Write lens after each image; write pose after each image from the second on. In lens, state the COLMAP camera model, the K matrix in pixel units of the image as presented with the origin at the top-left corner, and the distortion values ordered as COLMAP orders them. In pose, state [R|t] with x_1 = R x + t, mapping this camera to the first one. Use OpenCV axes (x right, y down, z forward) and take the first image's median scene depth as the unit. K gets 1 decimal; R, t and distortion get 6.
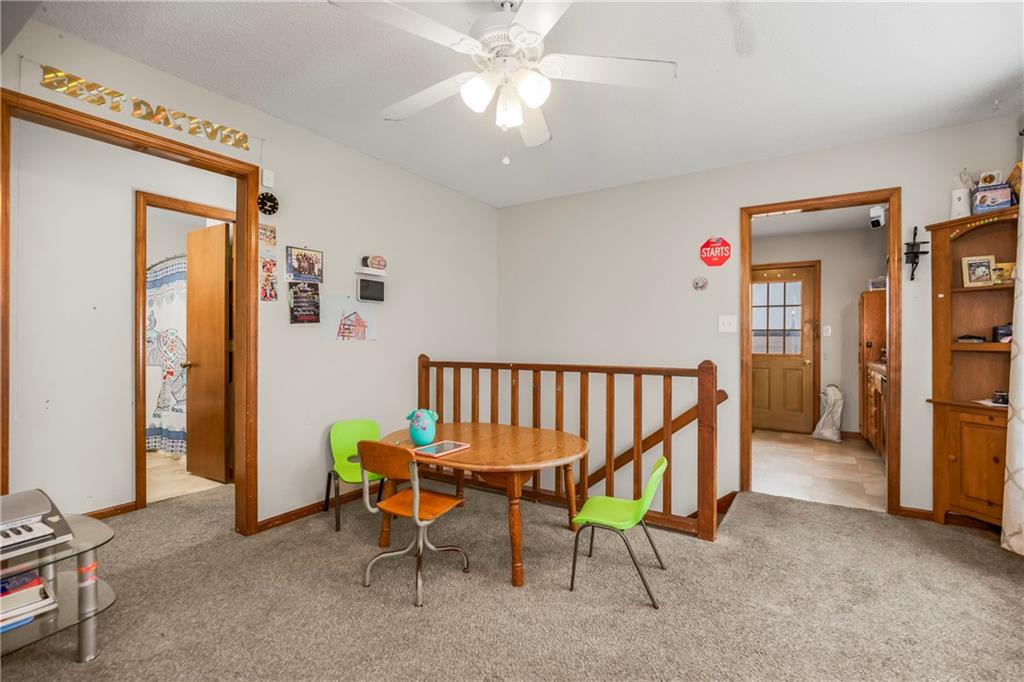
lens RADIAL K [[474.1, 0, 512.9], [0, 474.1, 339.9], [0, 0, 1]] dist [-0.003506, -0.000922]
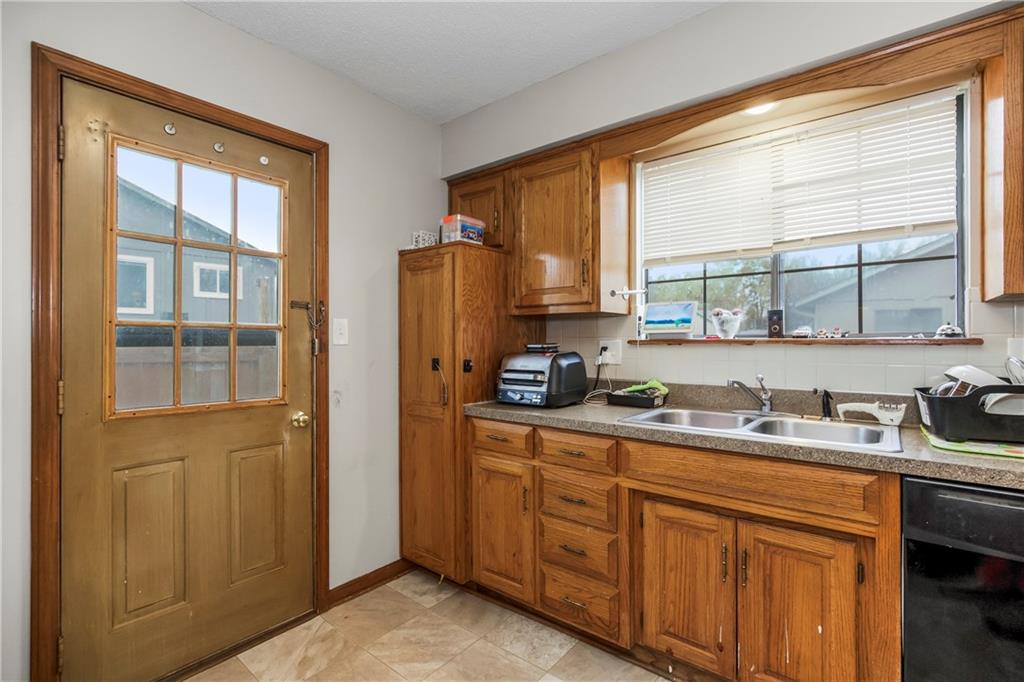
lens RADIAL K [[474.1, 0, 515.4], [0, 474.1, 345.0], [0, 0, 1]] dist [-0.003506, -0.000922]
pose [[0.093980, -0.003735, 0.995567, 0.281258], [0.008305, 0.999961, 0.002968, -0.008169], [-0.995539, 0.007990, 0.094007, 0.796525]]
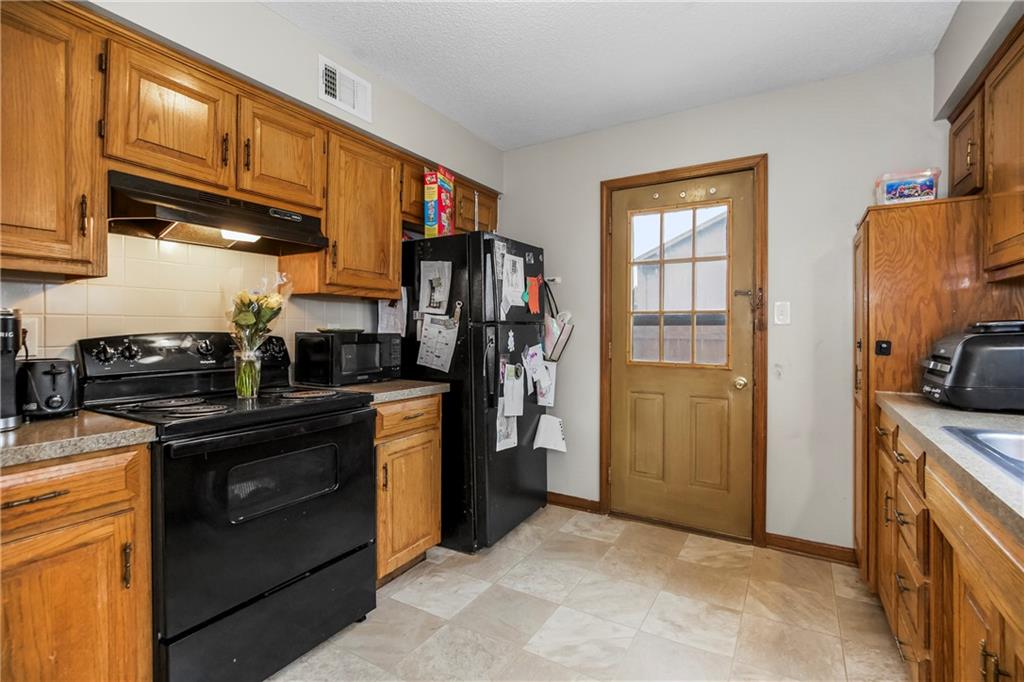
lens RADIAL K [[474.1, 0, 513.6], [0, 474.1, 332.8], [0, 0, 1]] dist [-0.003506, -0.000922]
pose [[0.999370, -0.002727, 0.035375, 0.386729], [0.002563, 0.999986, 0.004685, -0.003363], [-0.035387, -0.004591, 0.999363, 0.550041]]
